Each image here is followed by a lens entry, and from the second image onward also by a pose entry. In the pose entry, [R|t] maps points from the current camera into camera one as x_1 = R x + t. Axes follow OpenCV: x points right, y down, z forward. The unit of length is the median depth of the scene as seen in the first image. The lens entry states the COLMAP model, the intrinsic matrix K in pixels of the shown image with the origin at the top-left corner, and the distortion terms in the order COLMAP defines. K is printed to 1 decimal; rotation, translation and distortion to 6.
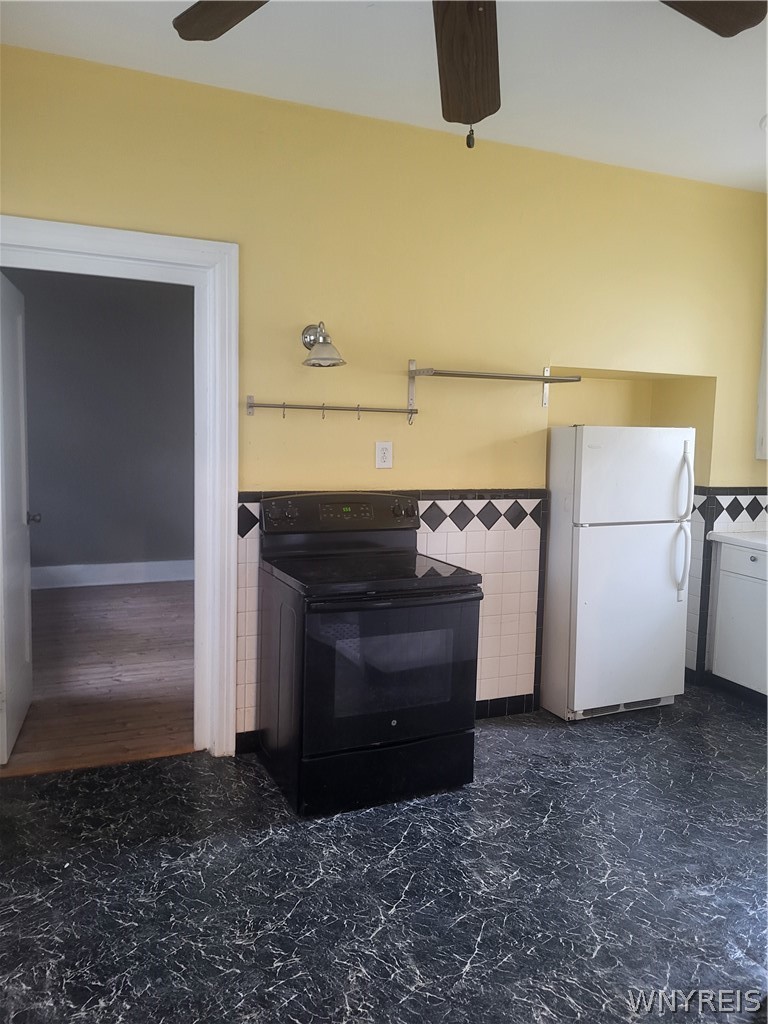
lens RADIAL K [[786.7, 0, 384.0], [0, 786.7, 512.0], [0, 0, 1]] dist [0.026405, -0.010338]
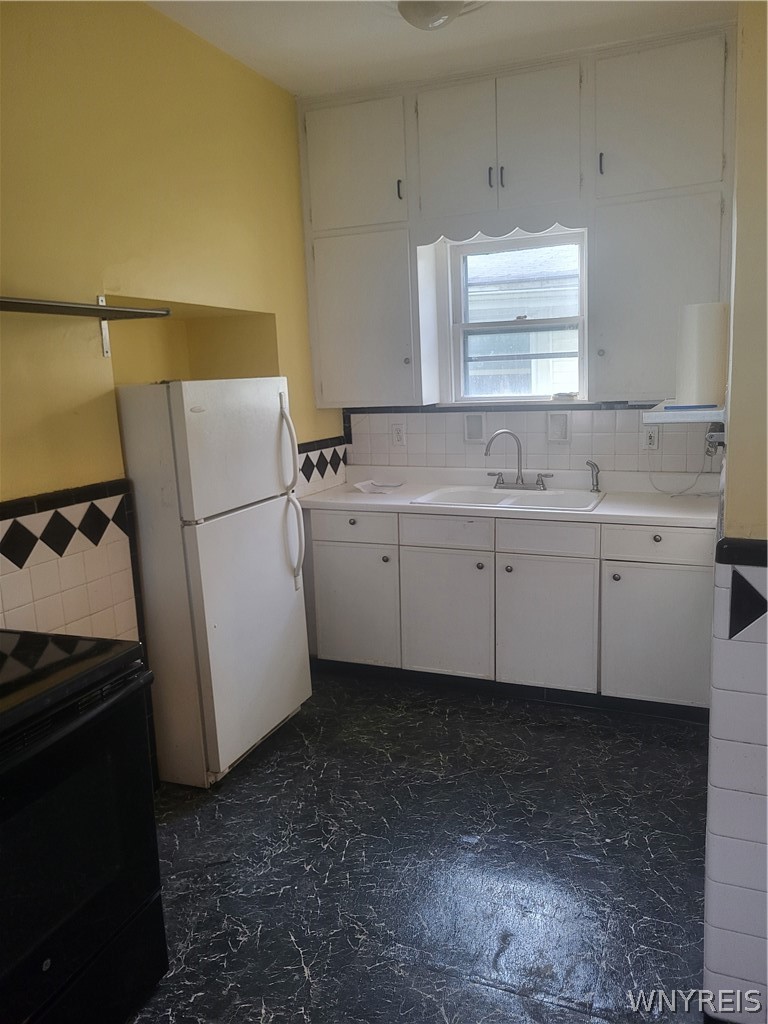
lens RADIAL K [[786.7, 0, 384.0], [0, 786.7, 512.0], [0, 0, 1]] dist [0.026405, -0.010338]
pose [[0.712257, -0.177219, 0.679178, -0.105110], [0.139460, 0.984041, 0.110515, -0.045455], [-0.687925, 0.016003, 0.725605, 0.356631]]
